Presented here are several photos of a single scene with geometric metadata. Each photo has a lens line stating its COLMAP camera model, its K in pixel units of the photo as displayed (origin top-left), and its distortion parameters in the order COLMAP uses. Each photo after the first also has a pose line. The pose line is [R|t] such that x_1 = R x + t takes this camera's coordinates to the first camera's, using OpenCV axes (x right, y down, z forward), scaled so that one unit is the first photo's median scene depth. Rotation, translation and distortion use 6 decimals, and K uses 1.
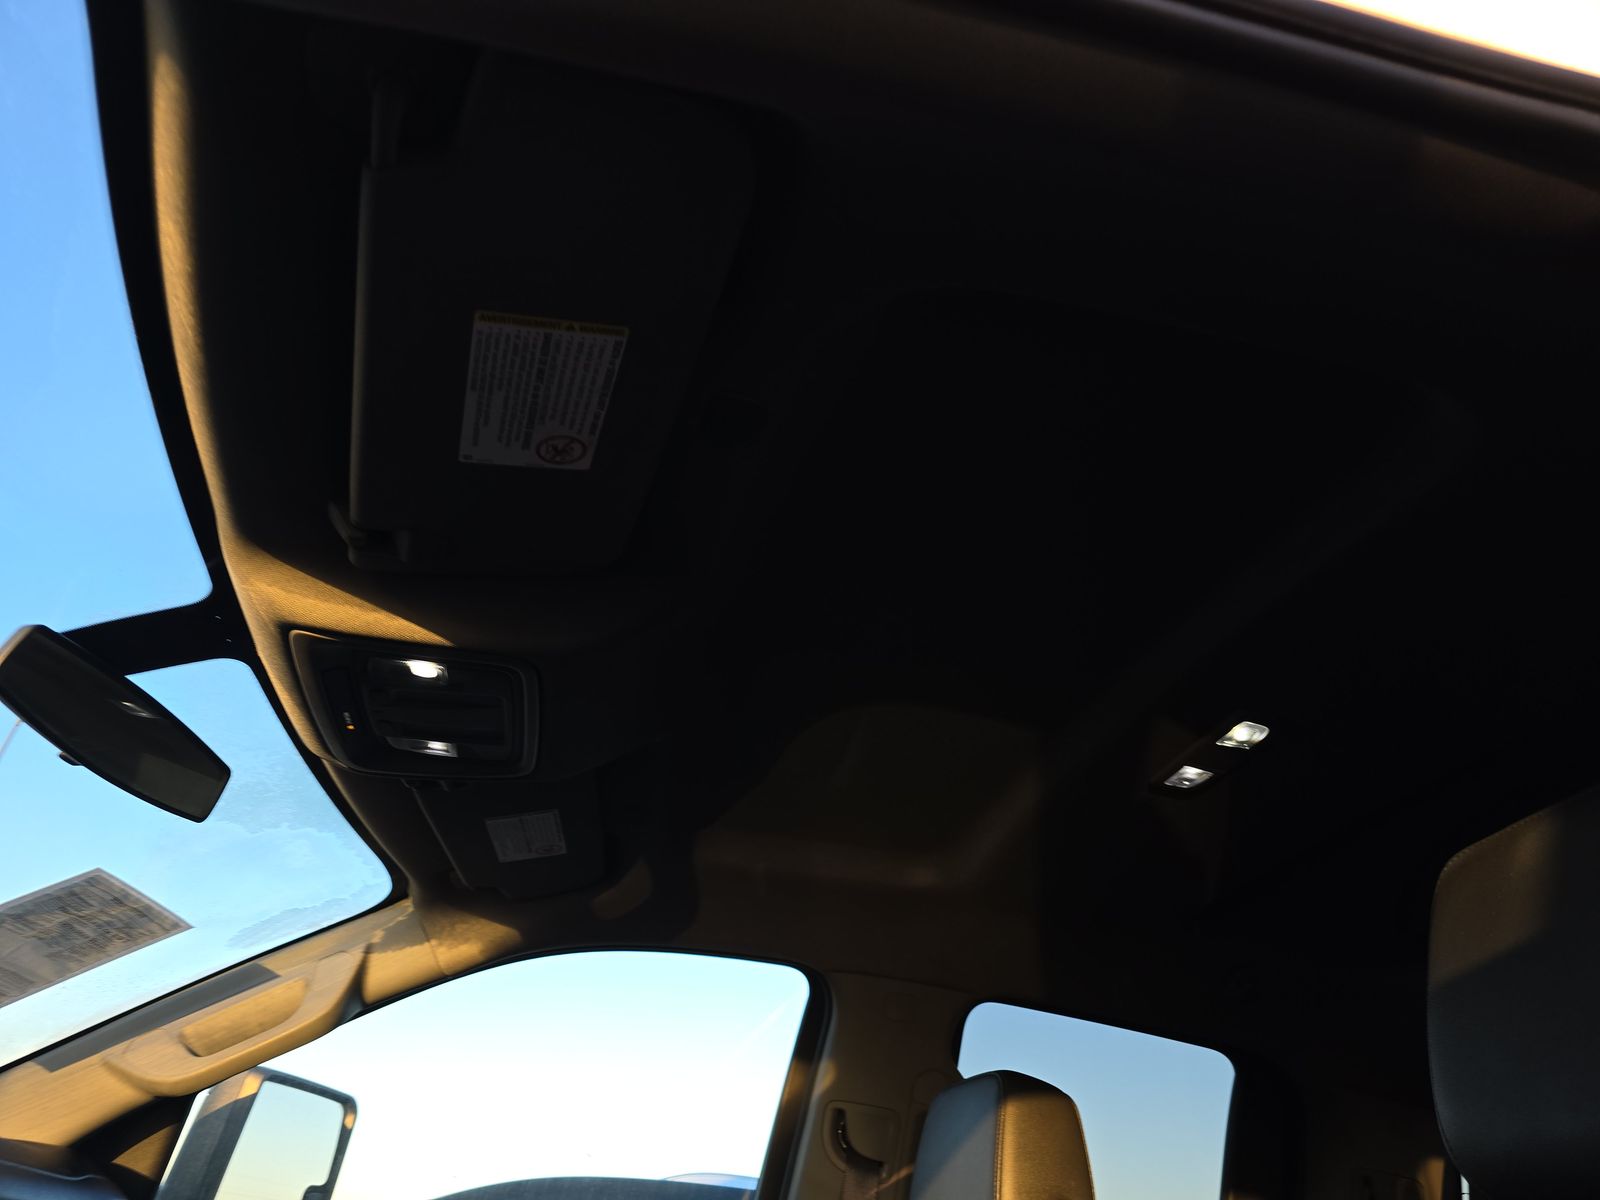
lens RADIAL K [[1059.3, 0, 800.0], [0, 1059.3, 600.0], [0, 0, 1]] dist [0.004127, -0.001820]
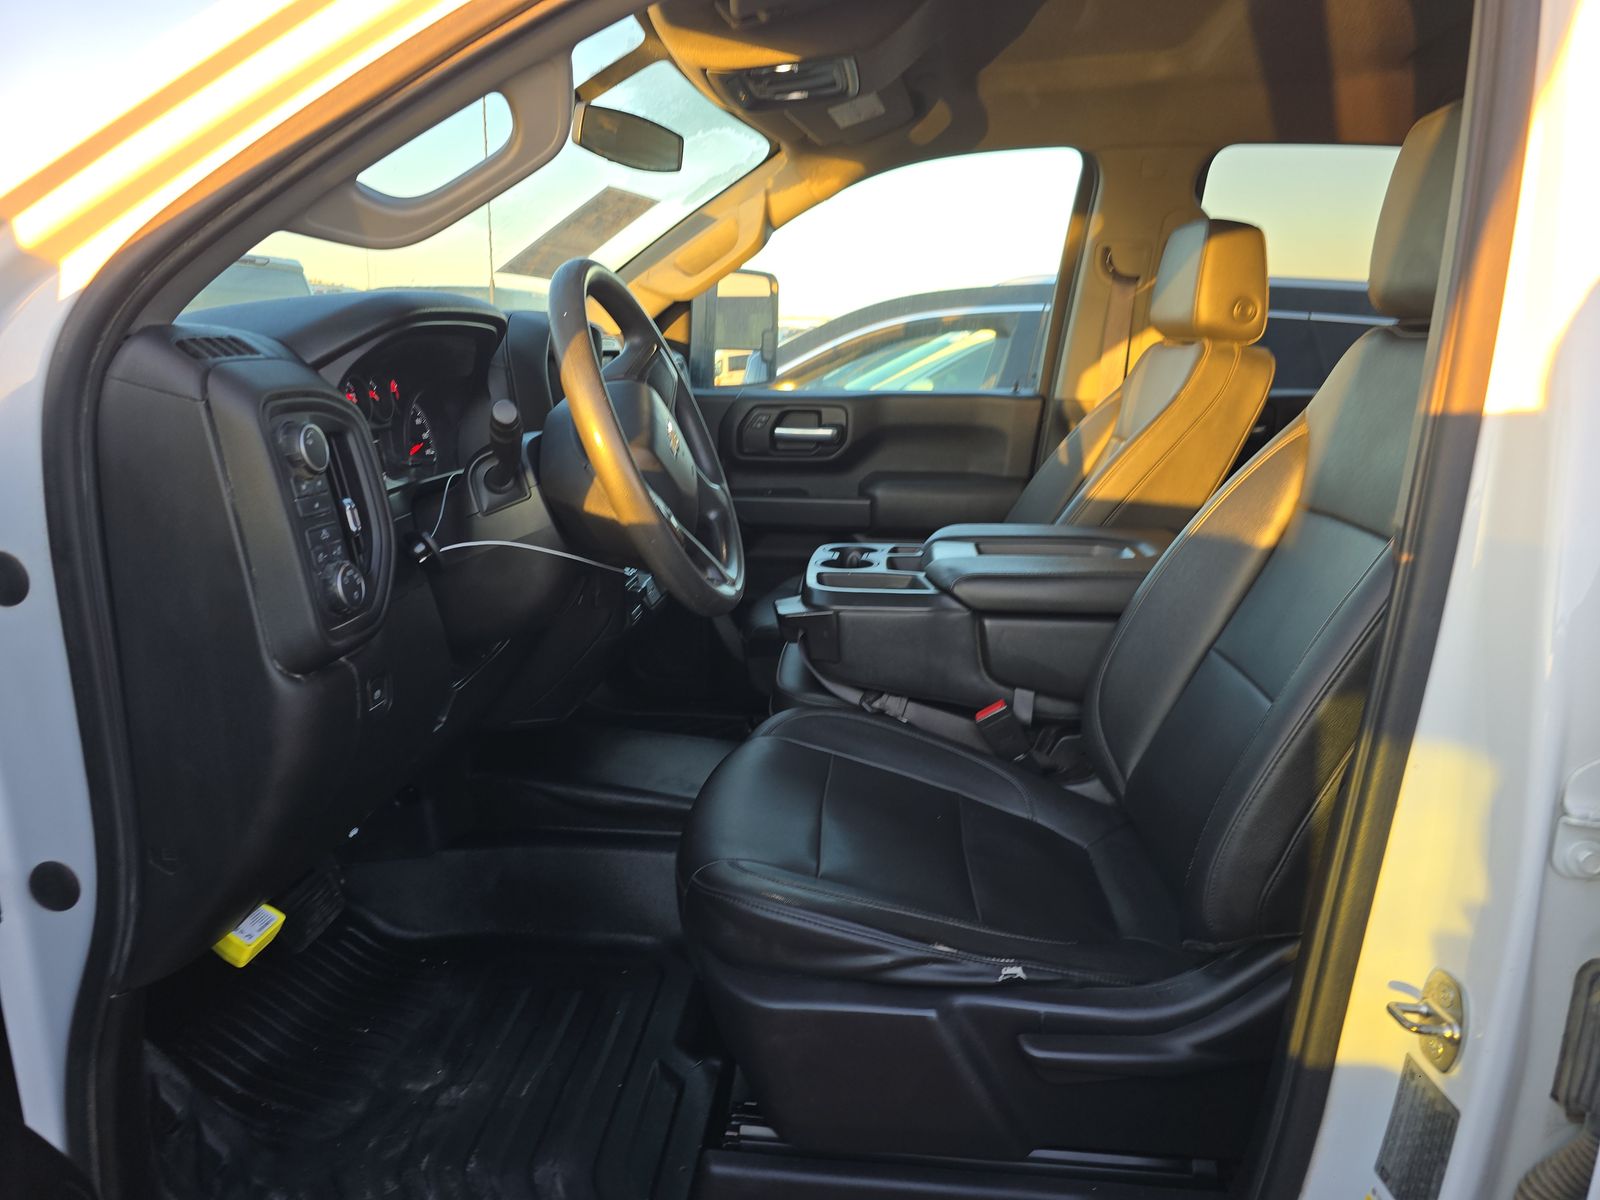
lens RADIAL K [[1059.3, 0, 800.0], [0, 1059.3, 600.0], [0, 0, 1]] dist [0.004127, -0.001820]
pose [[0.946457, -0.029519, -0.321478, 0.095229], [0.251469, 0.691872, 0.676814, -0.266174], [0.202443, -0.721416, 0.662250, -0.378443]]
